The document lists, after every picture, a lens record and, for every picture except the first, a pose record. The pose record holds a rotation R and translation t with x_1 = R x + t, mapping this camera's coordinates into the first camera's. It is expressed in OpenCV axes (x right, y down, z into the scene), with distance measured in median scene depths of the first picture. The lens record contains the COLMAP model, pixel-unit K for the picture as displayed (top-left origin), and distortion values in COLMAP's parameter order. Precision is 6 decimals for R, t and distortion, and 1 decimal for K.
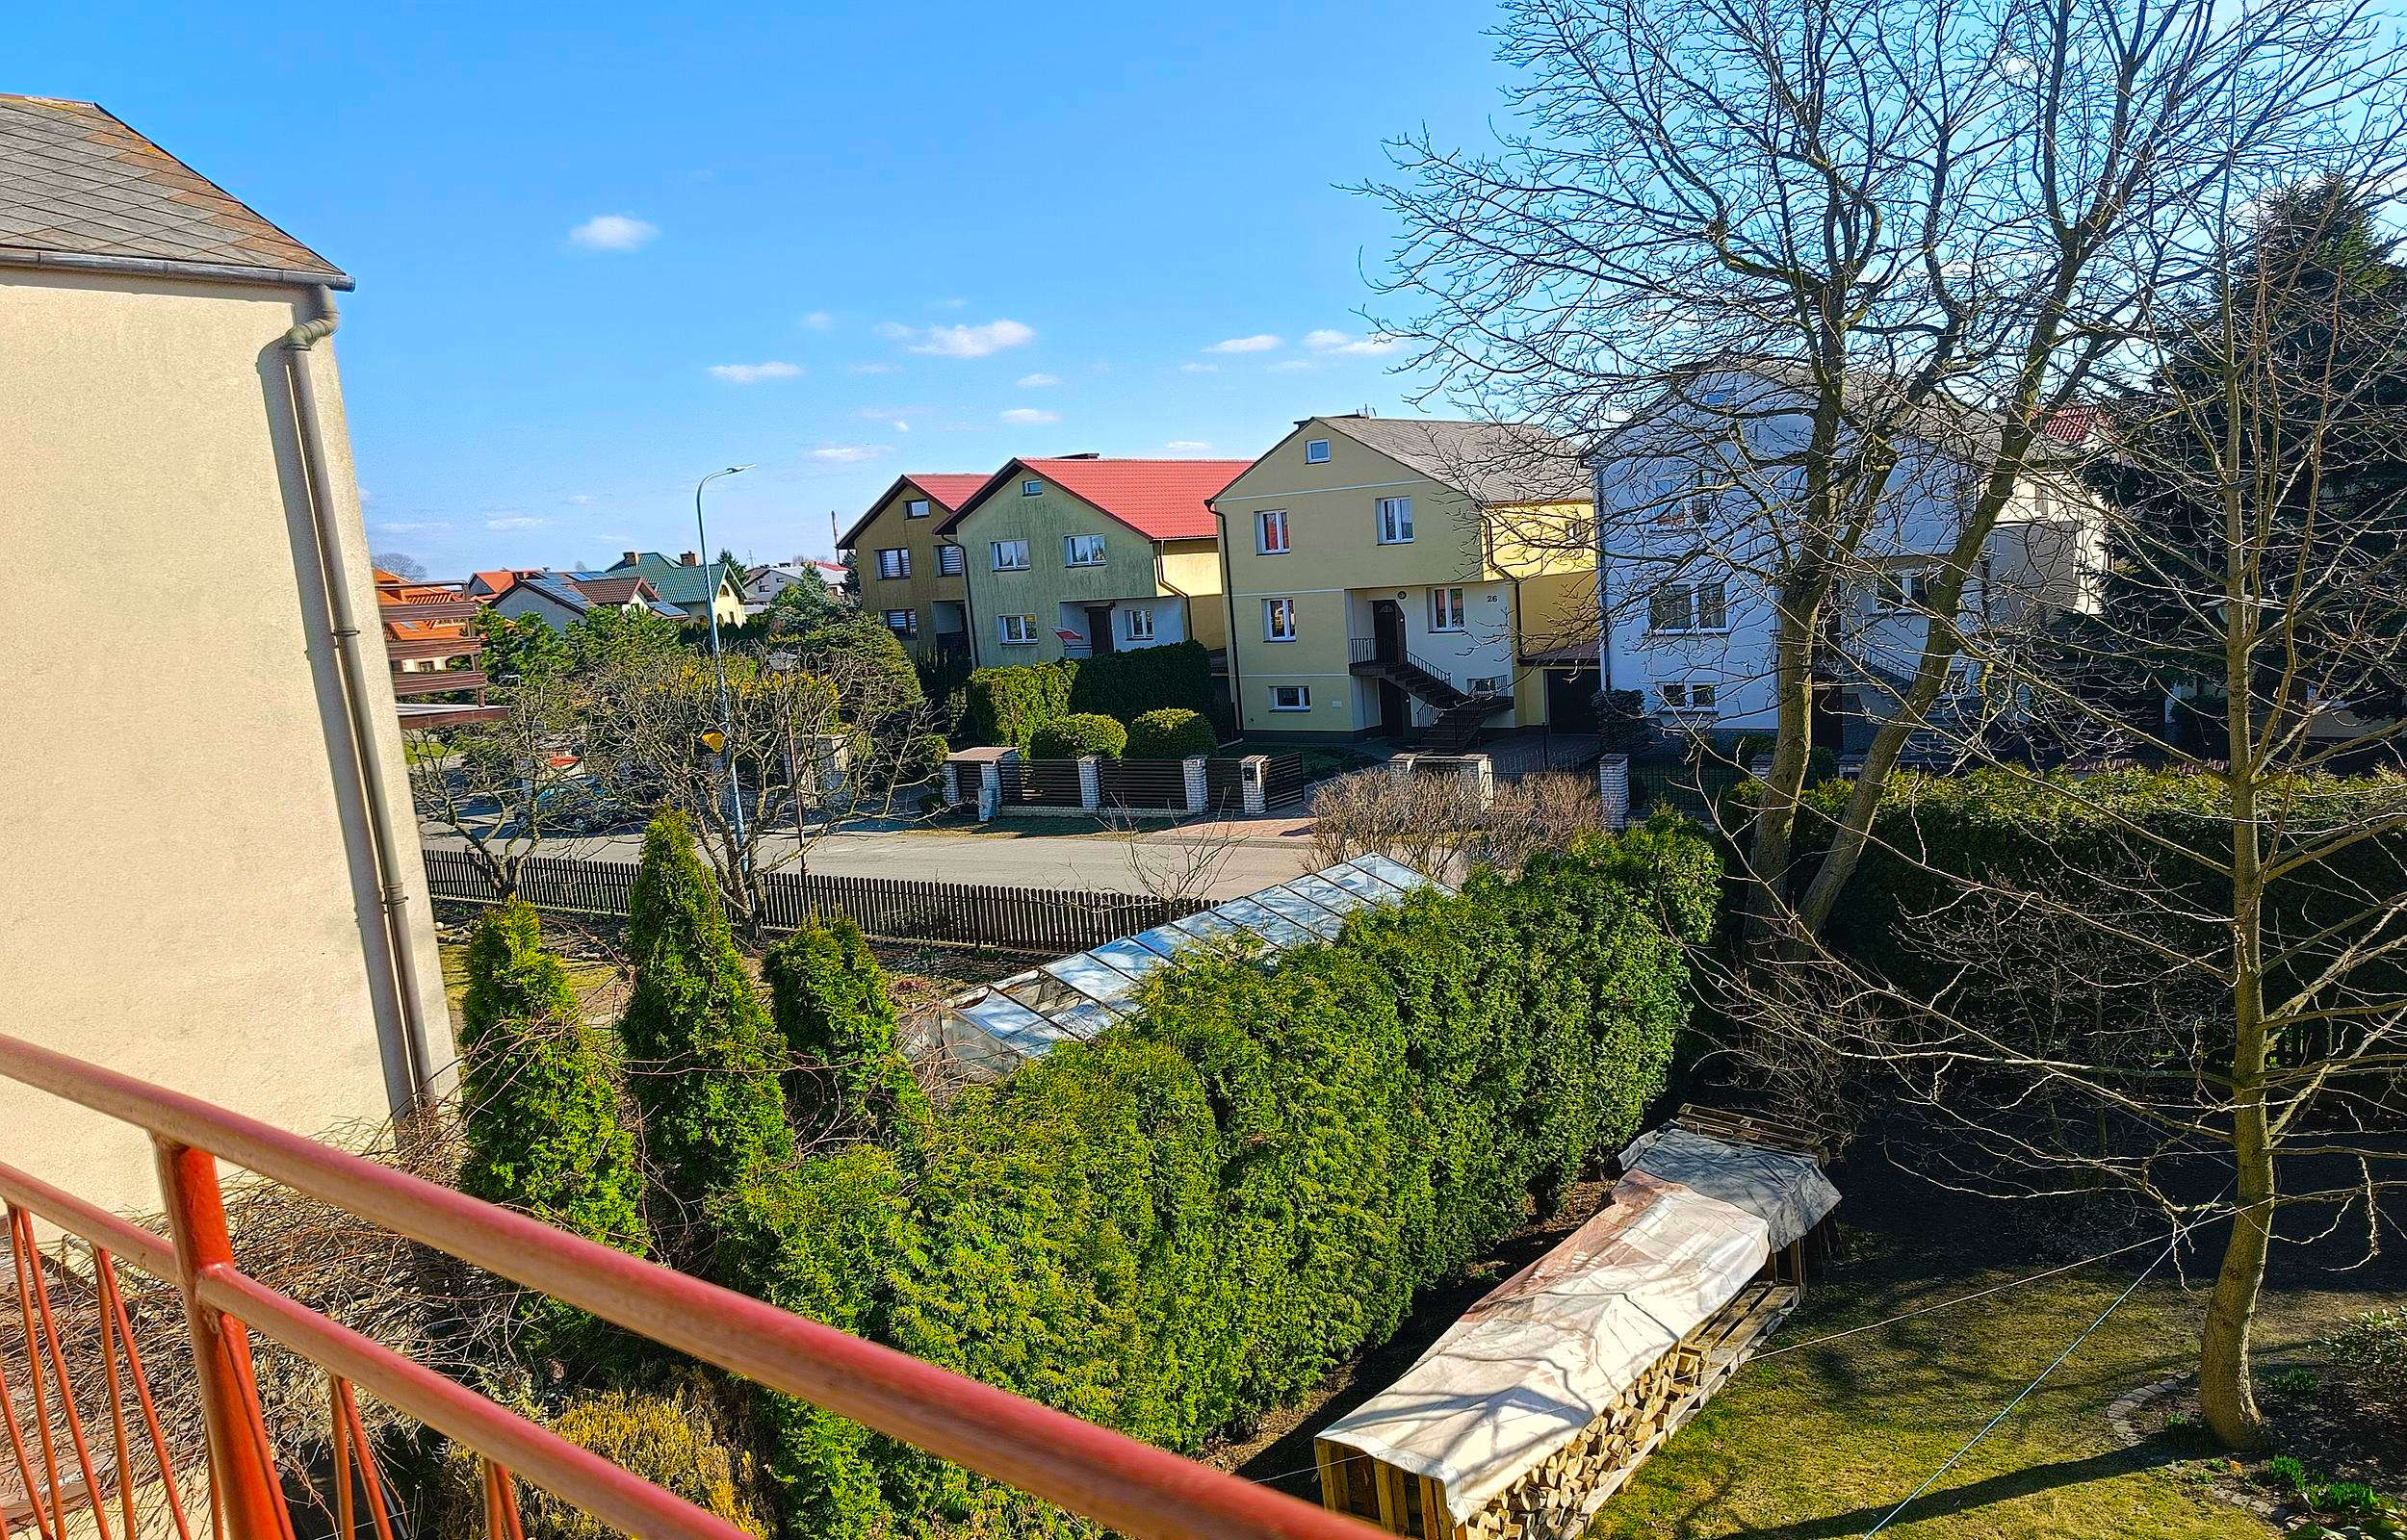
lens RADIAL K [[1592.0, 0, 1156.4], [0, 1592.0, 768.8], [0, 0, 1]] dist [0.058293, -0.050608]
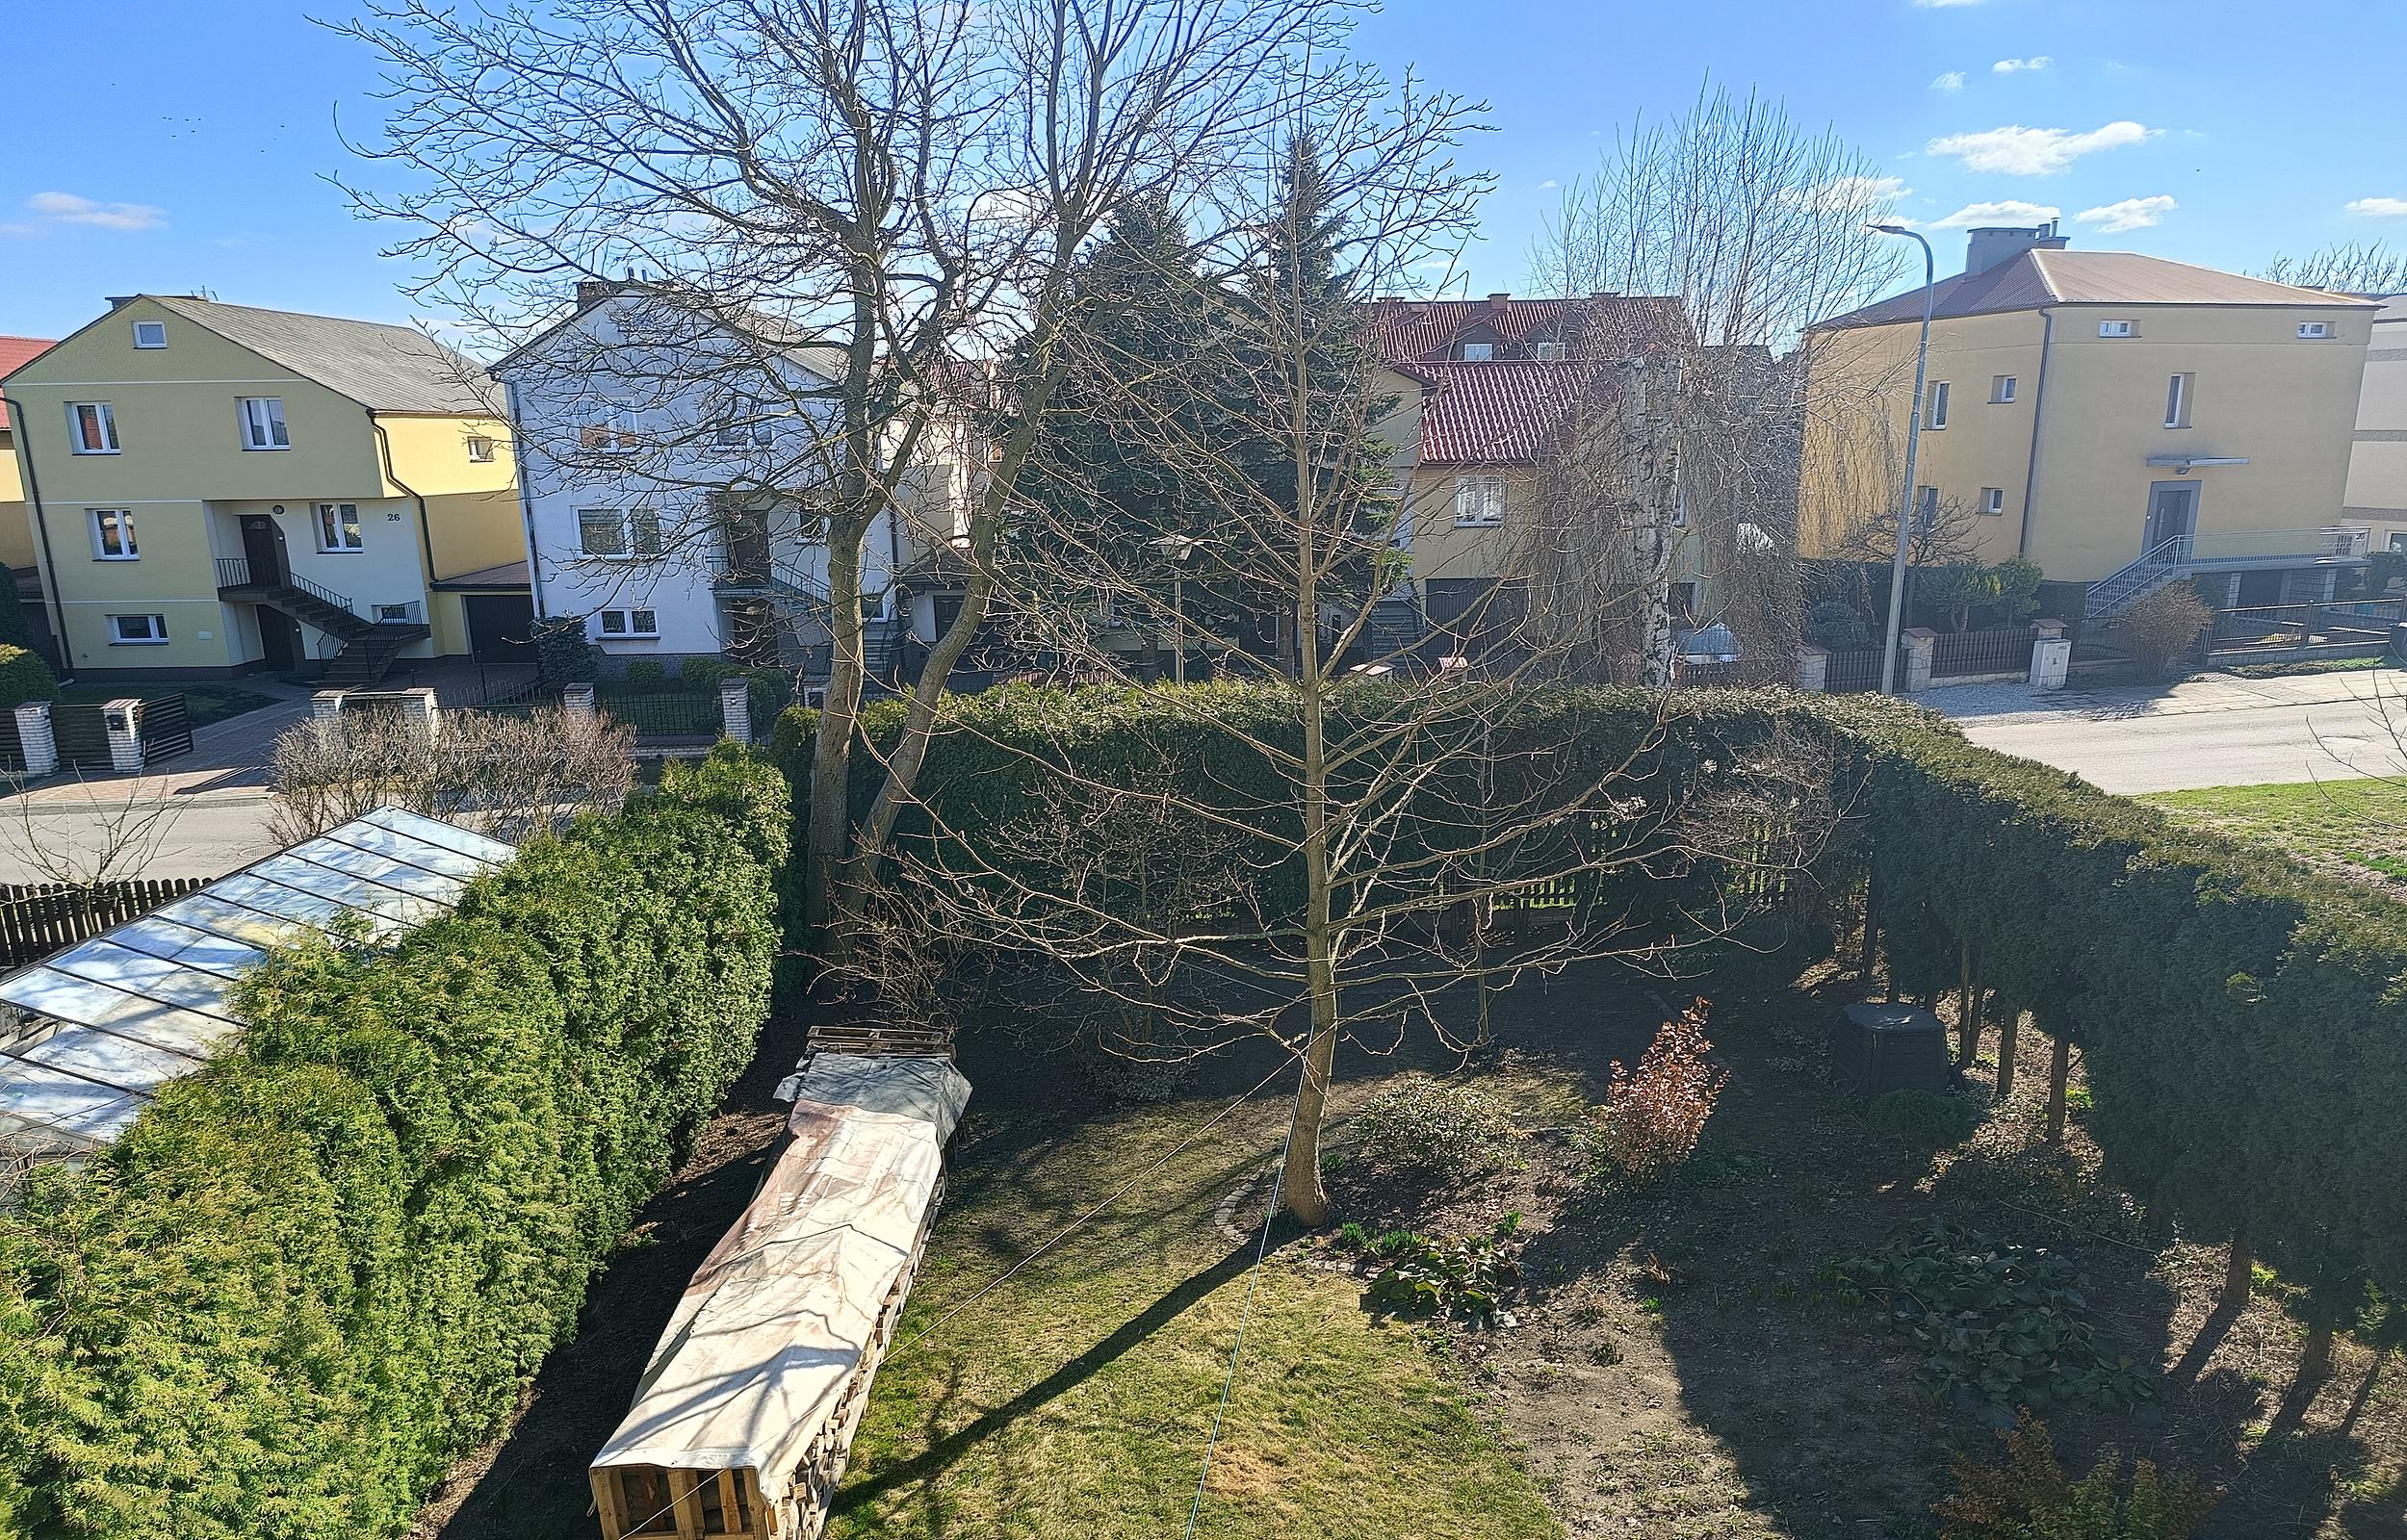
lens RADIAL K [[1592.0, 0, 1156.4], [0, 1592.0, 768.8], [0, 0, 1]] dist [0.058293, -0.050608]
pose [[0.802522, -0.069453, 0.592566, -0.114725], [0.041959, 0.997312, 0.060067, -0.008029], [-0.595145, -0.023342, 0.803279, 0.078036]]
